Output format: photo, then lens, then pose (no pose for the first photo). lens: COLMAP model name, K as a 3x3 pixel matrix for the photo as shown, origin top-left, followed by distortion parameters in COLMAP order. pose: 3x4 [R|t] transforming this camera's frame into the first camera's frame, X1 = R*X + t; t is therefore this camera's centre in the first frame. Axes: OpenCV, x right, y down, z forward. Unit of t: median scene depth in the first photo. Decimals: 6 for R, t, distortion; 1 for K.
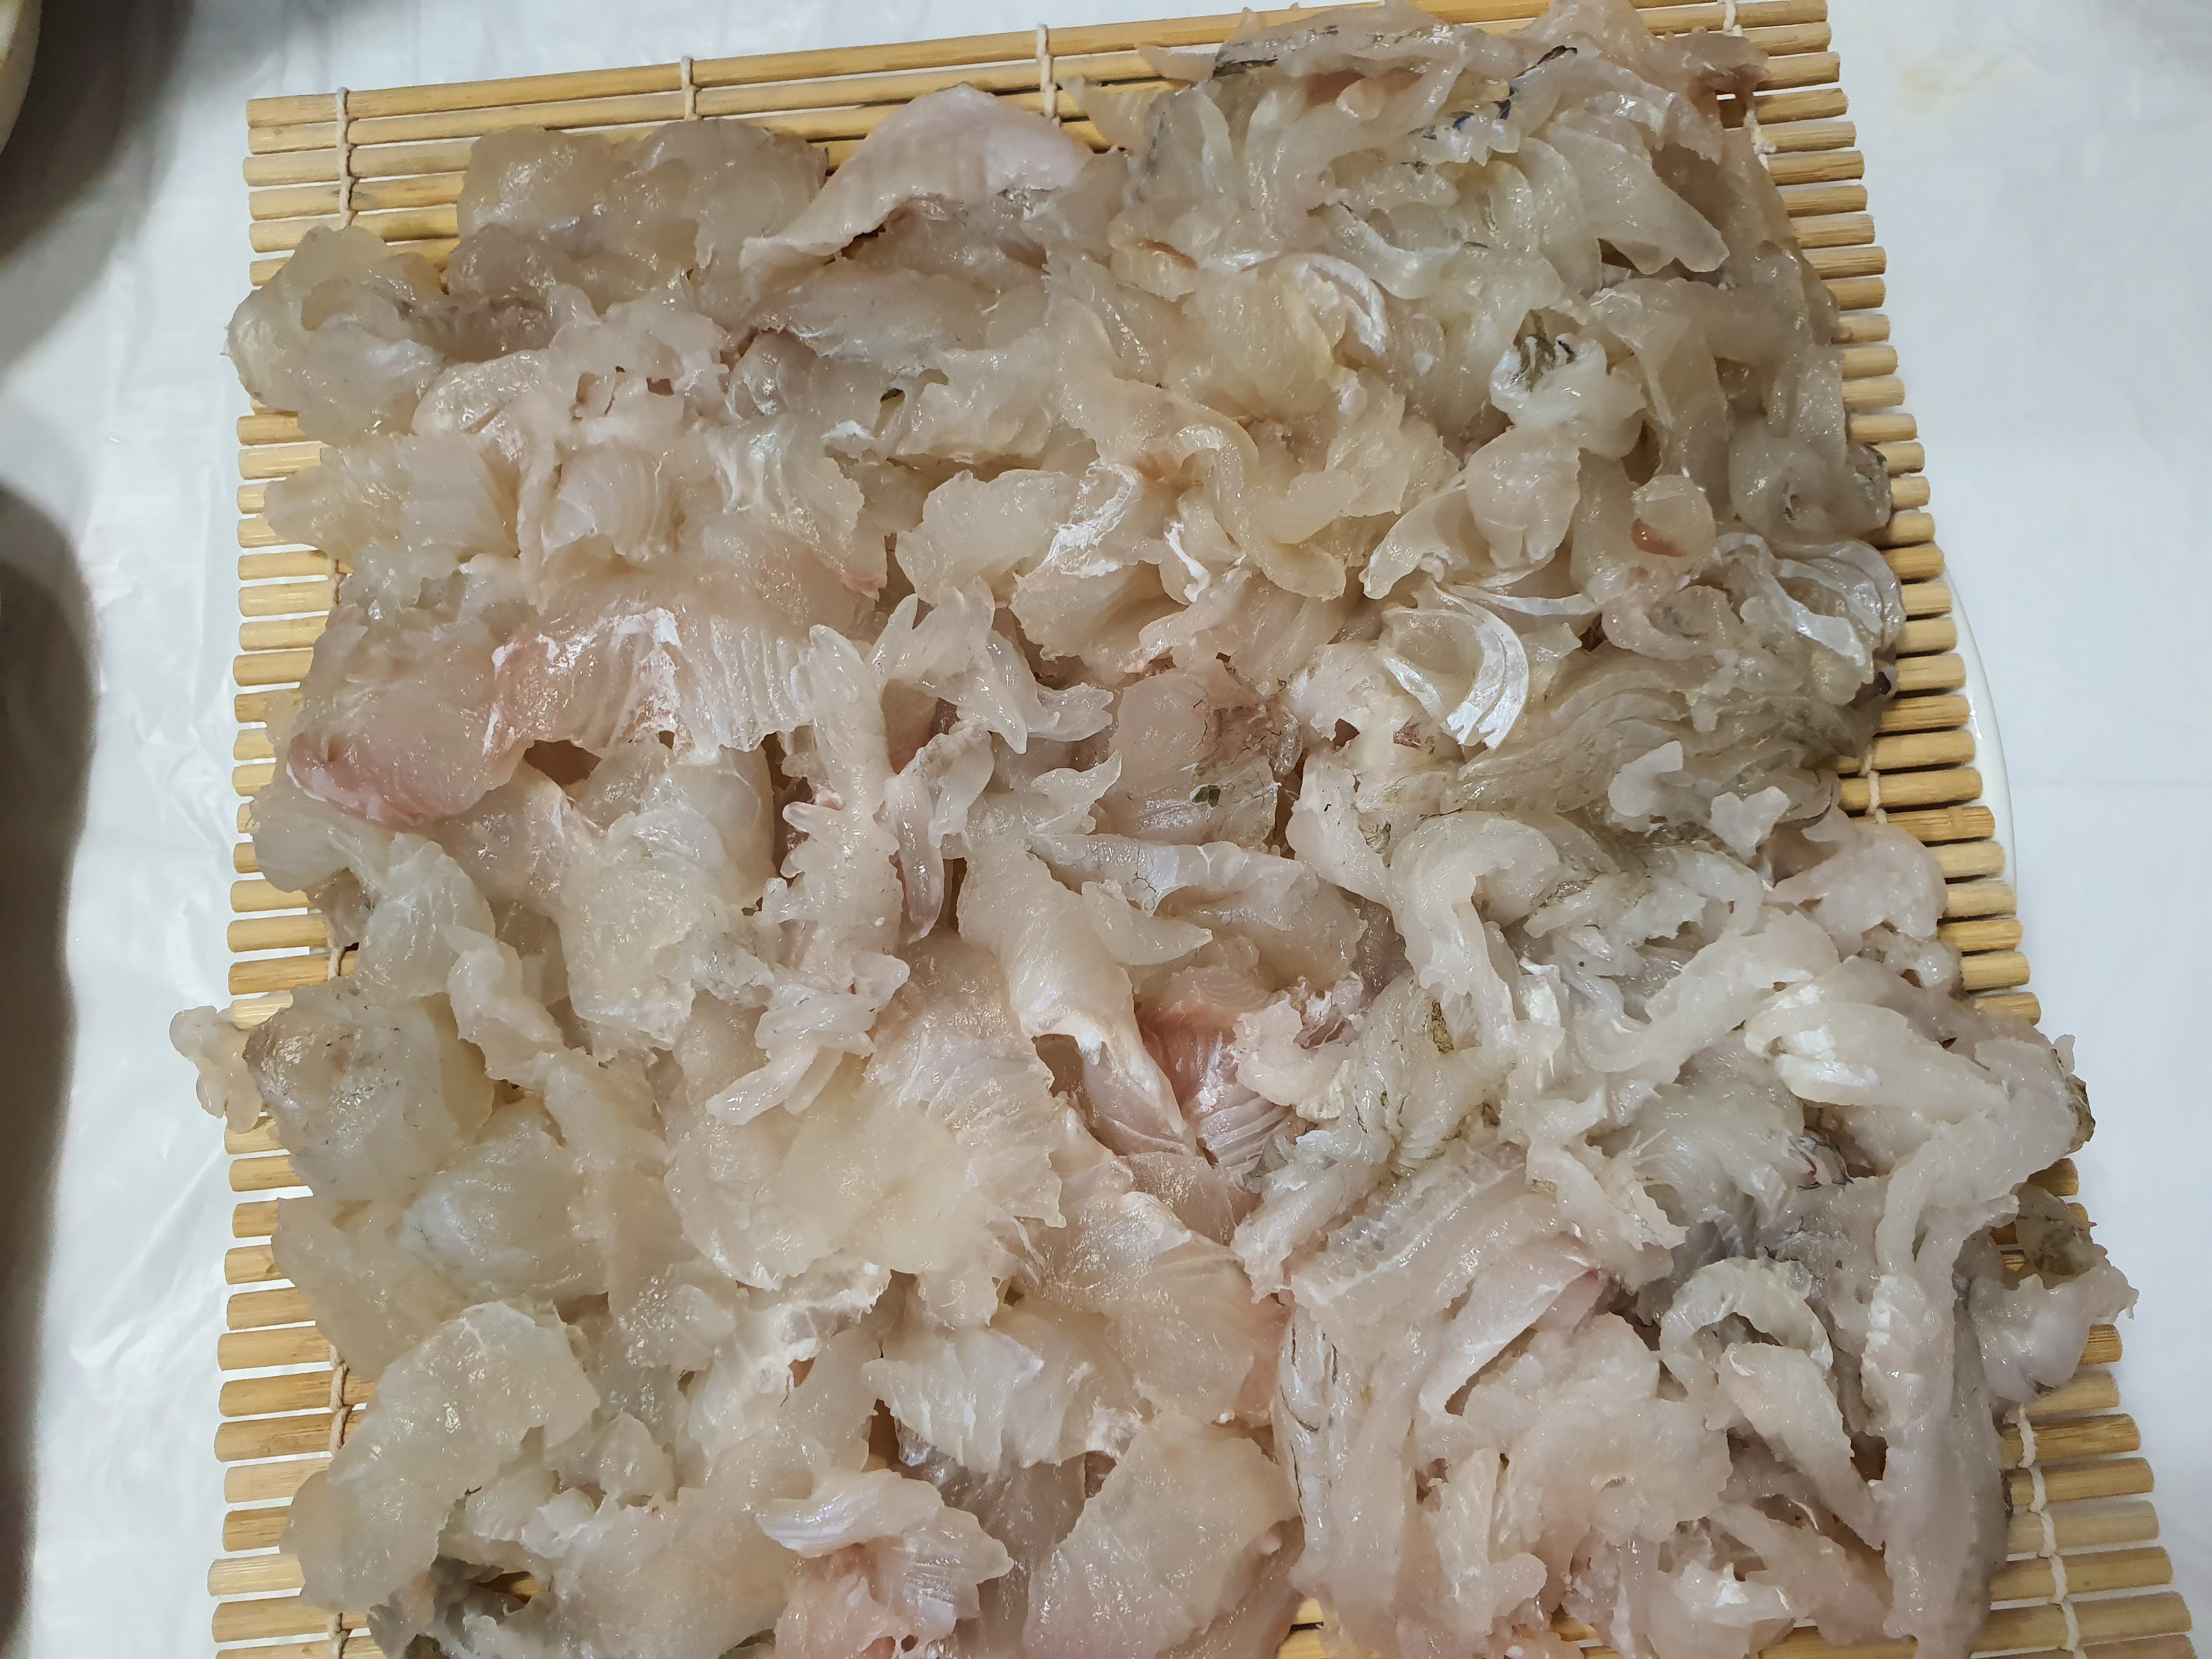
lens RADIAL K [[1666.4, 0, 1106.0], [0, 1666.4, 829.5], [0, 0, 1]] dist [0.006302, -0.204337]
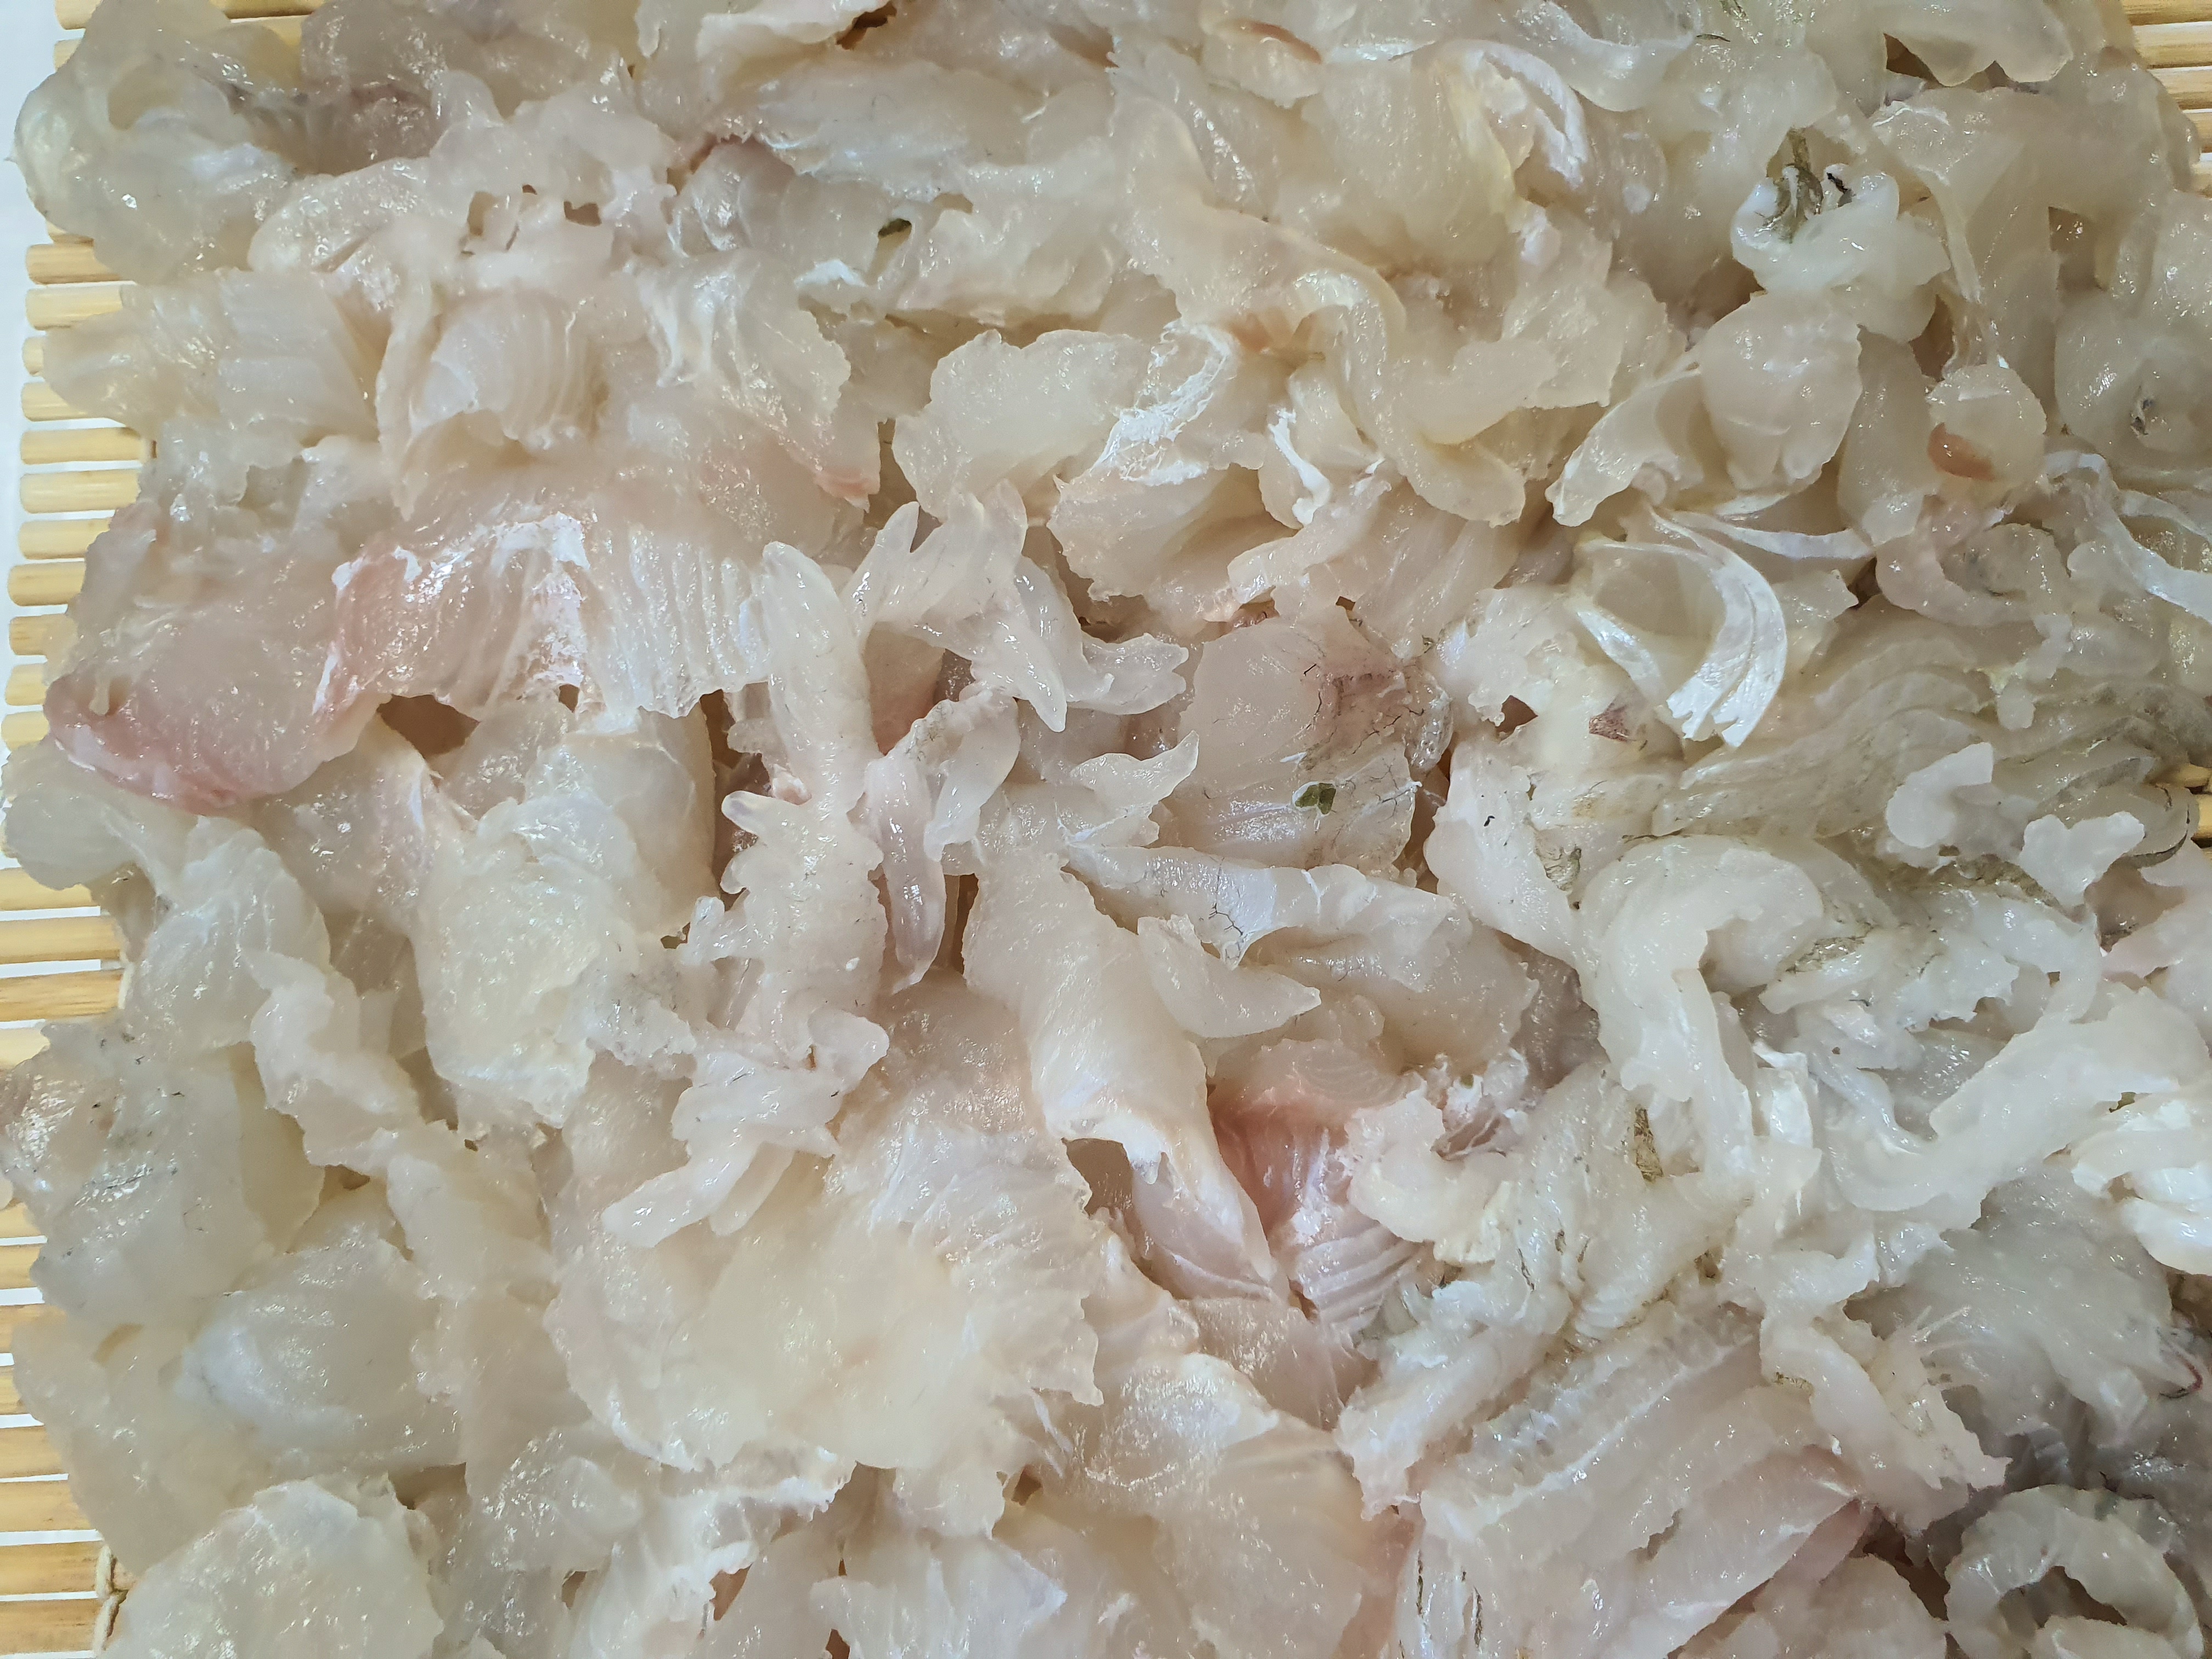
lens RADIAL K [[1703.2, 0, 1142.1], [0, 1703.2, 829.6], [0, 0, 1]] dist [-0.054048, 0.005902]
pose [[0.999551, 0.028853, -0.008097, -0.008040], [-0.028578, 0.999071, 0.032257, -0.028092], [0.009021, -0.032011, 0.999447, 0.275014]]
